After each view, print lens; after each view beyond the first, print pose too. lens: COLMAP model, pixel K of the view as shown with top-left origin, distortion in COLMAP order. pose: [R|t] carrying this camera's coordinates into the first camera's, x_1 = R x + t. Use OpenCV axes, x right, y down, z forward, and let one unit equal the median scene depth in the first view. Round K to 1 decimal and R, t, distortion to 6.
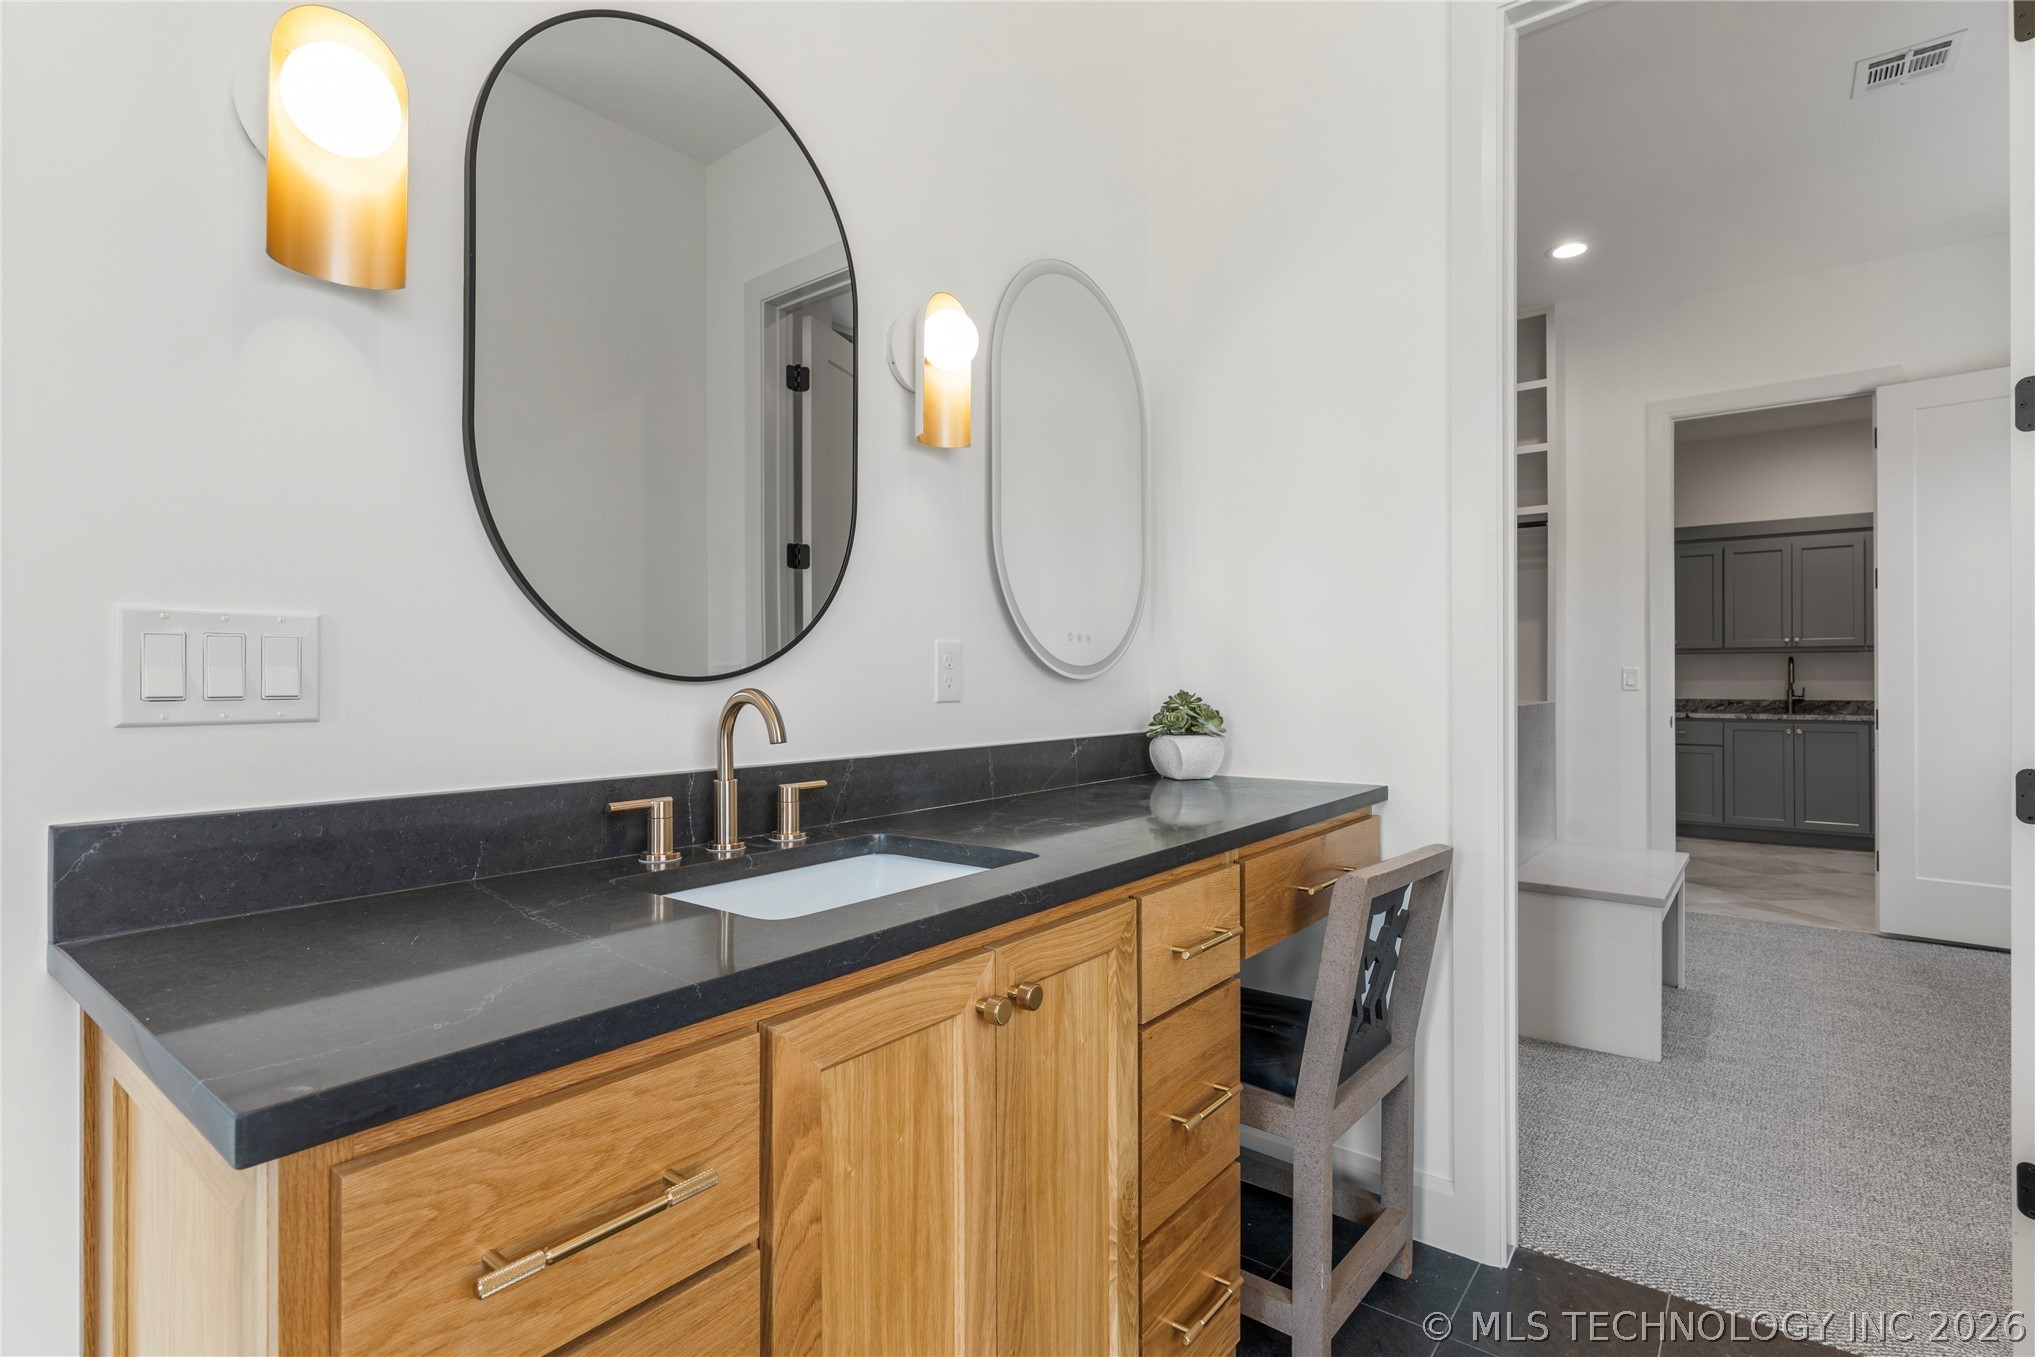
lens RADIAL K [[984.6, 0, 1011.0], [0, 984.6, 681.3], [0, 0, 1]] dist [0.011746, 0.000744]
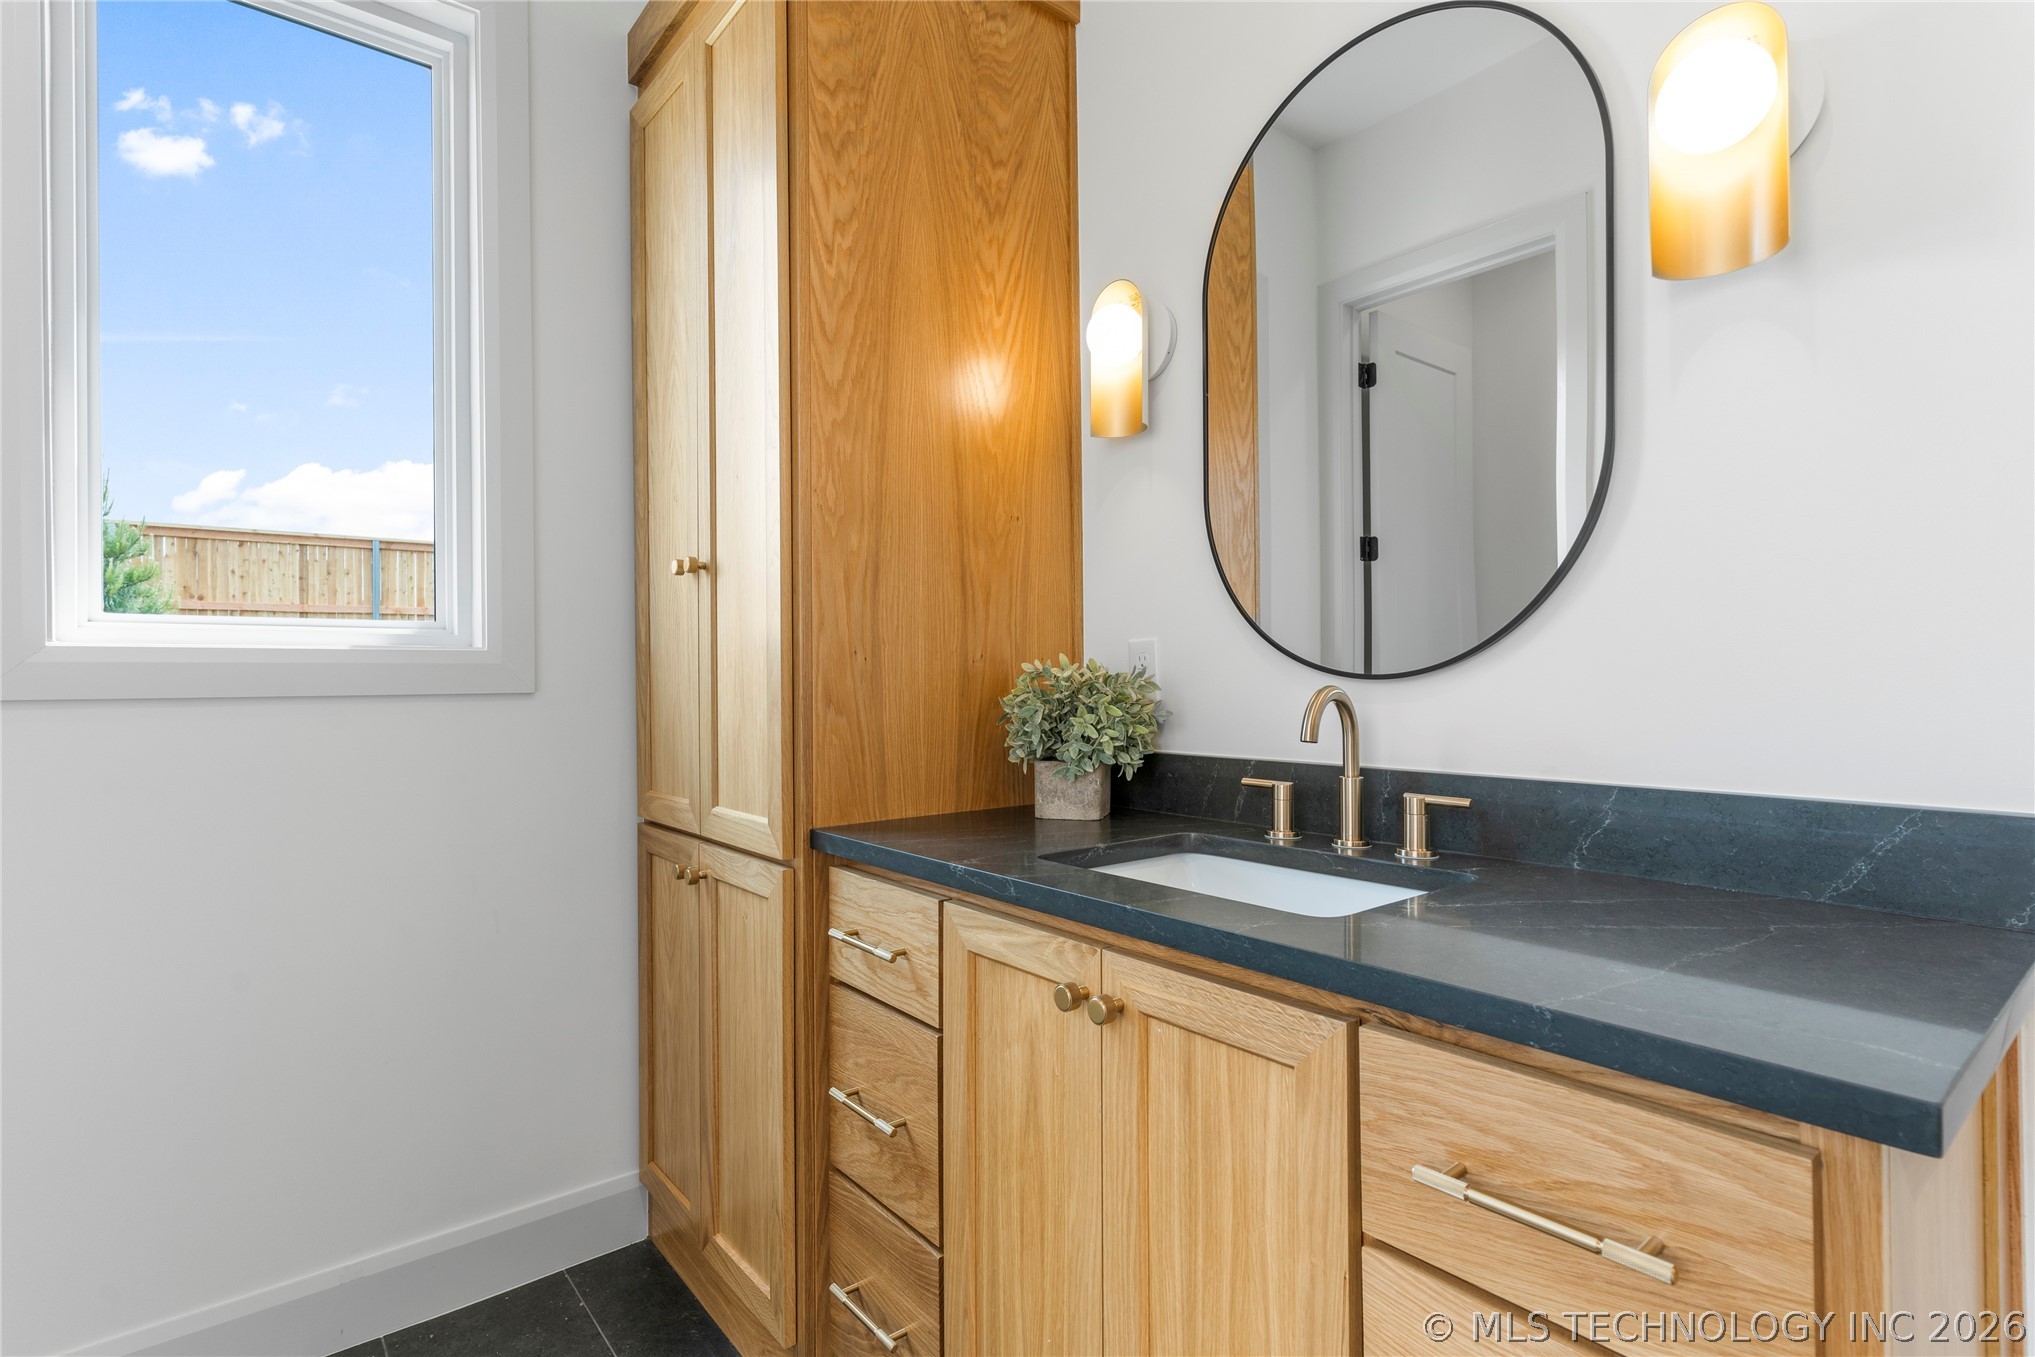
lens RADIAL K [[984.6, 0, 1008.3], [0, 984.6, 670.0], [0, 0, 1]] dist [0.011746, 0.000744]
pose [[-0.196972, 0.014390, -0.980303, 0.760350], [0.012957, 0.999843, 0.012074, -0.025495], [0.980323, -0.010323, -0.197128, 0.858951]]
